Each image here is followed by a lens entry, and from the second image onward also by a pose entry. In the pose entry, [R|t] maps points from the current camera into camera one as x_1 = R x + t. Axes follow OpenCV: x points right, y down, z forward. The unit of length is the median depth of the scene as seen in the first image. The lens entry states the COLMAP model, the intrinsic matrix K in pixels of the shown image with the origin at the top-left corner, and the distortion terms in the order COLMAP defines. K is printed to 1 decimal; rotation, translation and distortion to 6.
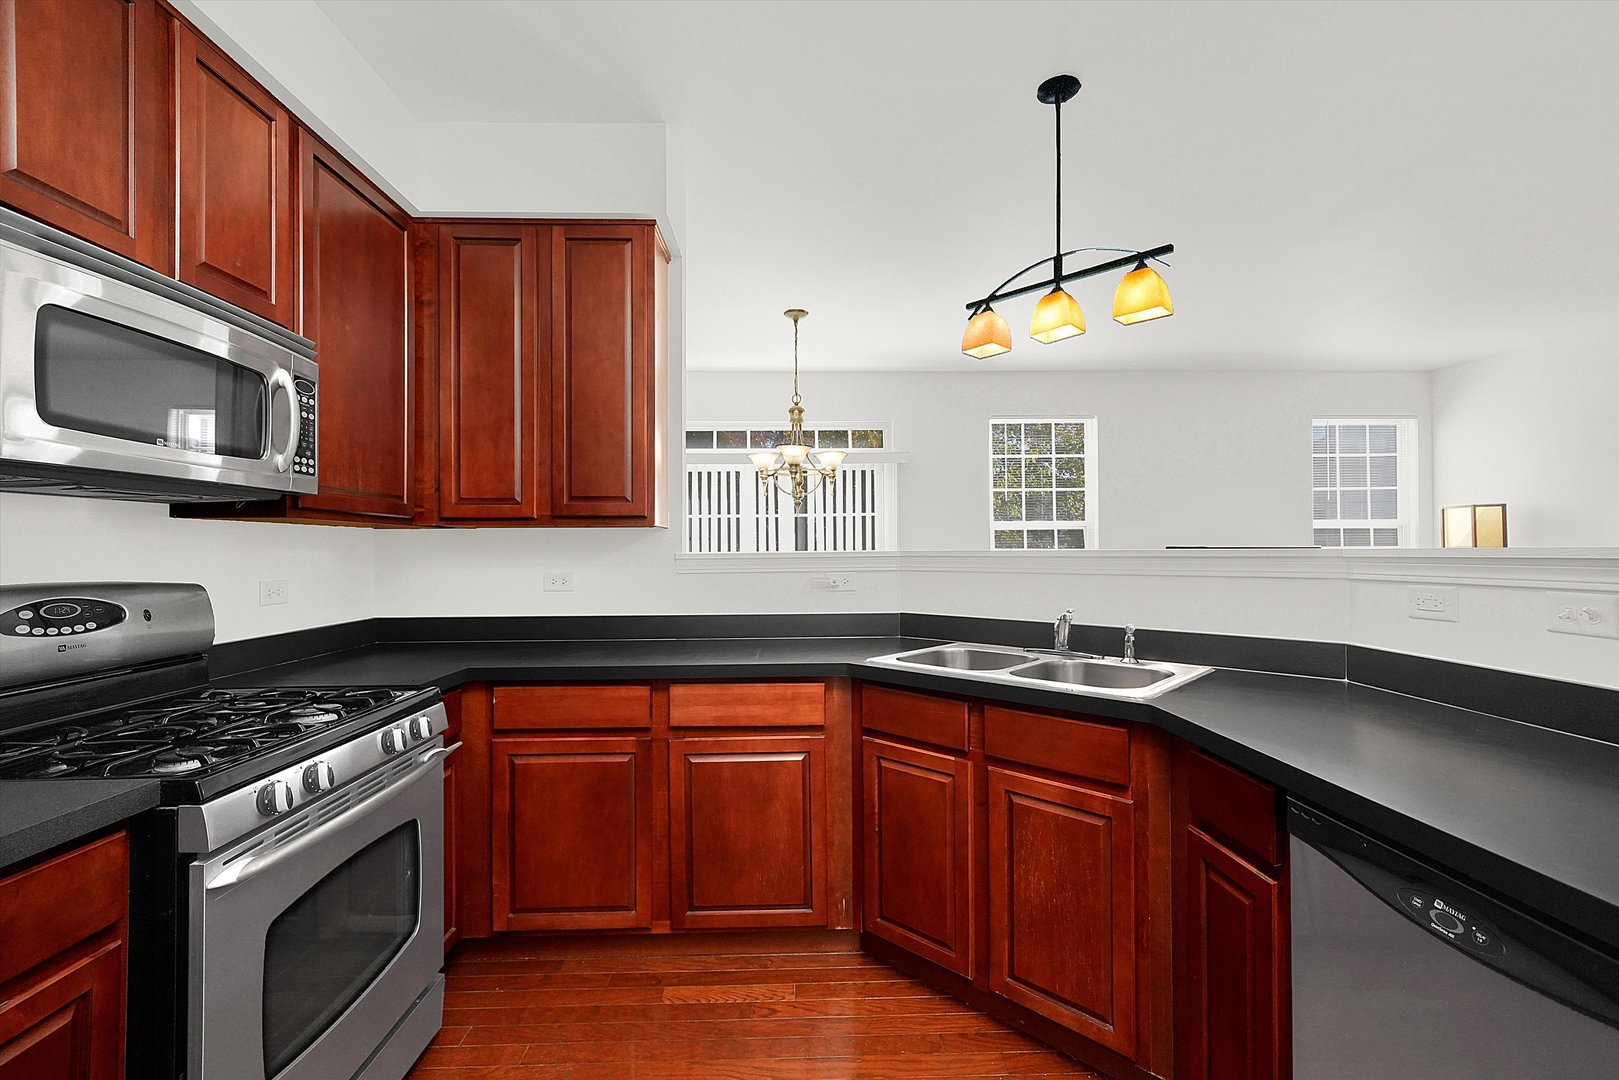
lens RADIAL K [[714.0, 0, 807.6], [0, 714.0, 545.0], [0, 0, 1]] dist [0.014295, -0.000206]
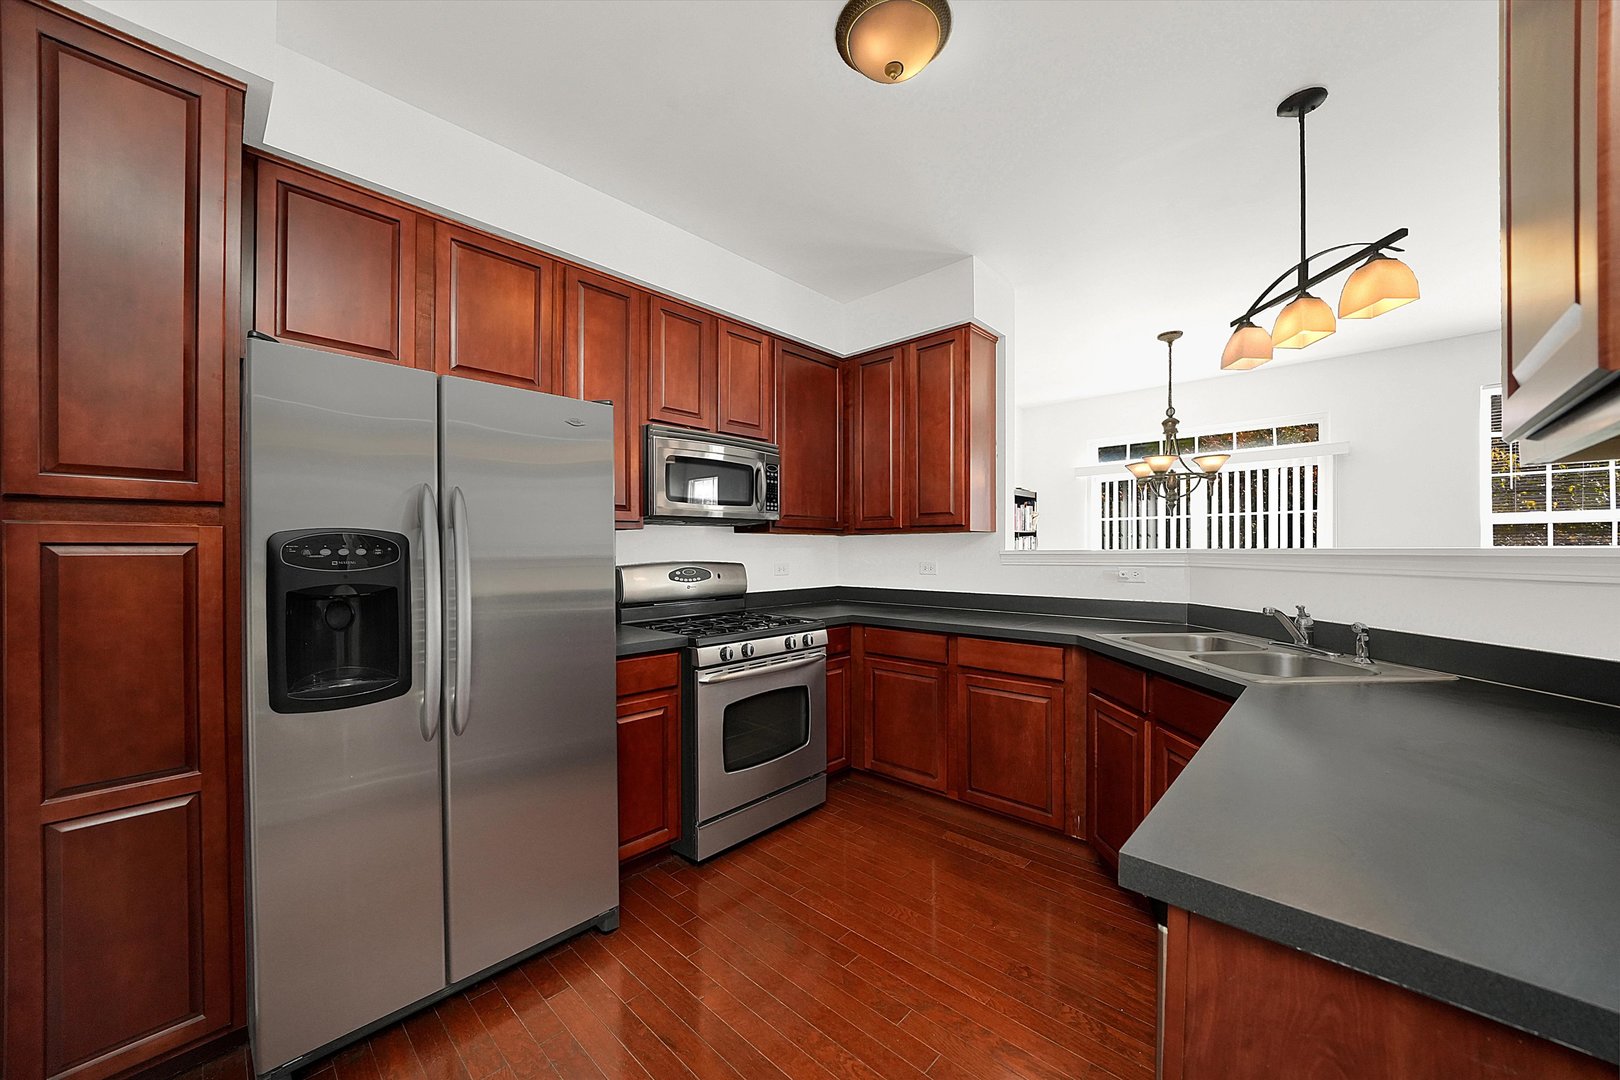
lens RADIAL K [[587.0, 0, 812.0], [0, 587.0, 547.3], [0, 0, 1]] dist [-0.000192, 0.000235]
pose [[0.721663, 0.000043, -0.692245, 0.437019], [0.004185, 0.999981, 0.004425, -0.000797], [0.692232, -0.006090, 0.721649, -0.102496]]
